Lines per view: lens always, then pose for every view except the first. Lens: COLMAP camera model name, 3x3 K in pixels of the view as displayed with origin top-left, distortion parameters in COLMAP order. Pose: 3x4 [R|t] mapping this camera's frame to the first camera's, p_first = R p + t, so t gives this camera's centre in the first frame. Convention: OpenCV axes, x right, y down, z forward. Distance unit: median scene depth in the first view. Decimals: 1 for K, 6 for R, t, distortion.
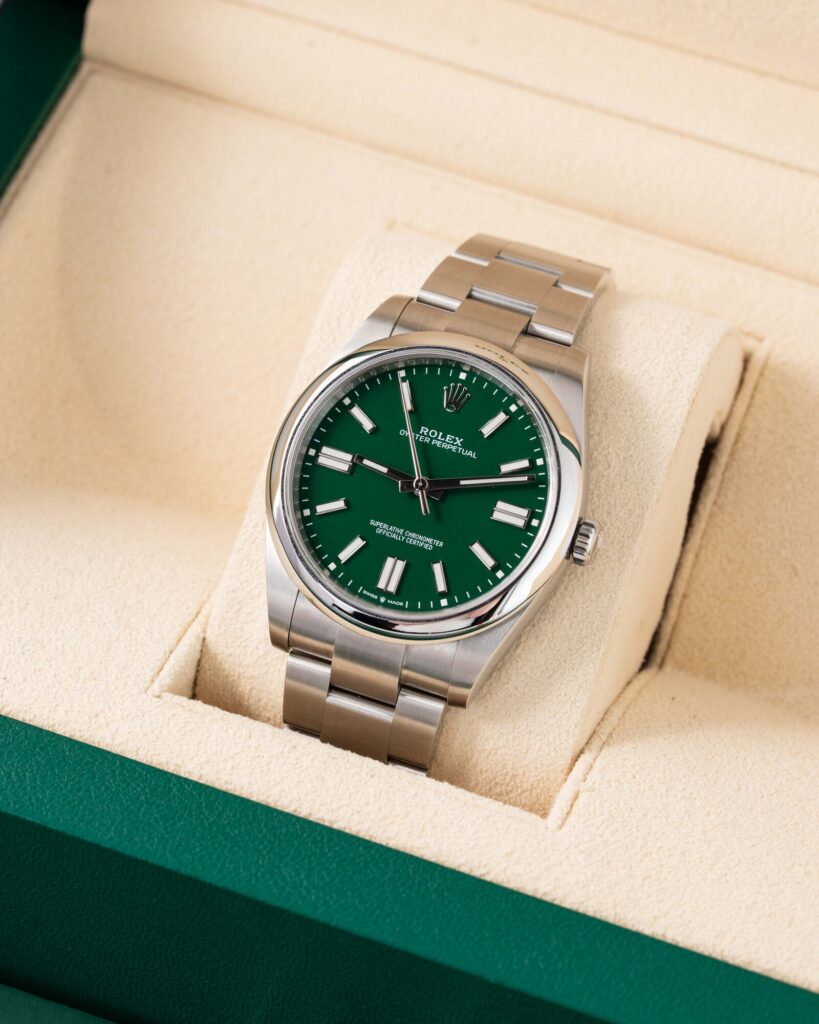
lens RADIAL K [[4746.3, 0, 409.5], [0, 4746.3, 512.0], [0, 0, 1]] dist [0.069593, -7.028291]
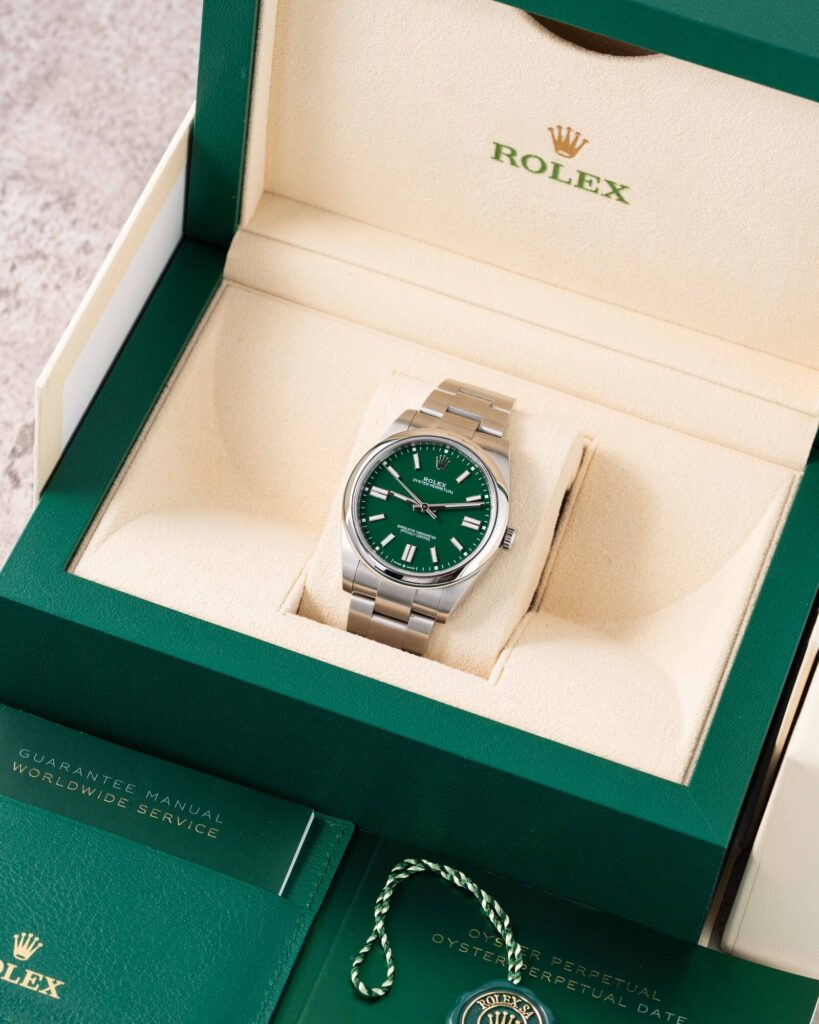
lens RADIAL K [[4746.3, 0, 409.5], [0, 4746.3, 512.0], [0, 0, 1]] dist [0.069593, -7.028291]
pose [[0.994724, 0.026055, 0.099226, -0.193390], [-0.022071, 0.998914, -0.041031, 0.074919], [-0.100188, 0.038624, 0.994219, -0.906515]]
